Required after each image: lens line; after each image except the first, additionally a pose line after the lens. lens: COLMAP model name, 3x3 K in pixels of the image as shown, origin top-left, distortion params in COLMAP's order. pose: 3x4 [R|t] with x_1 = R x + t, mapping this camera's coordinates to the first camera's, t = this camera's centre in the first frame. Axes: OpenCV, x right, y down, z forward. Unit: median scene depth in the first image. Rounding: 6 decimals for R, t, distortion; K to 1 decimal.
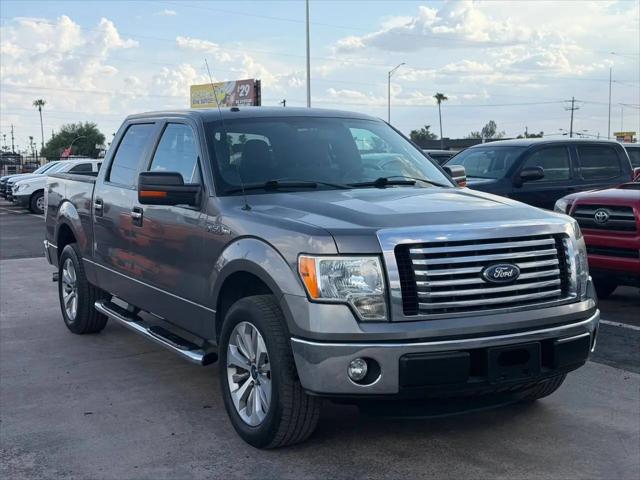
lens RADIAL K [[891.3, 0, 308.1], [0, 891.3, 236.9], [0, 0, 1]] dist [0.116716, 0.000000]
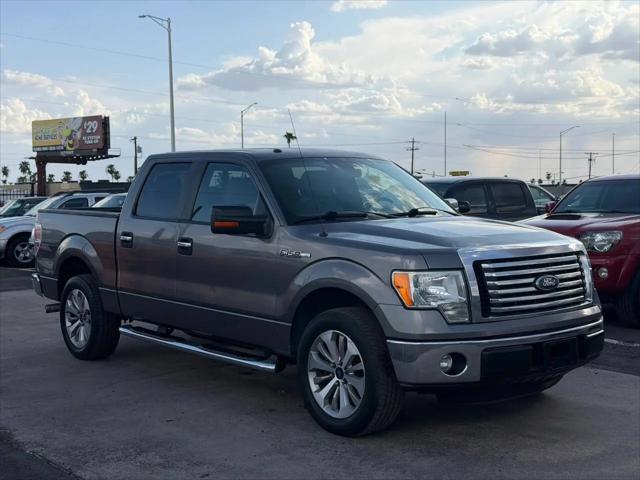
lens RADIAL K [[891.3, 0, 323.3], [0, 891.3, 243.5], [0, 0, 1]] dist [0.116716, 0.000000]
pose [[0.981790, -0.014662, 0.189401, -0.291728], [0.021213, 0.999243, -0.032610, 0.017777], [-0.188780, 0.036034, 0.981358, -0.153936]]
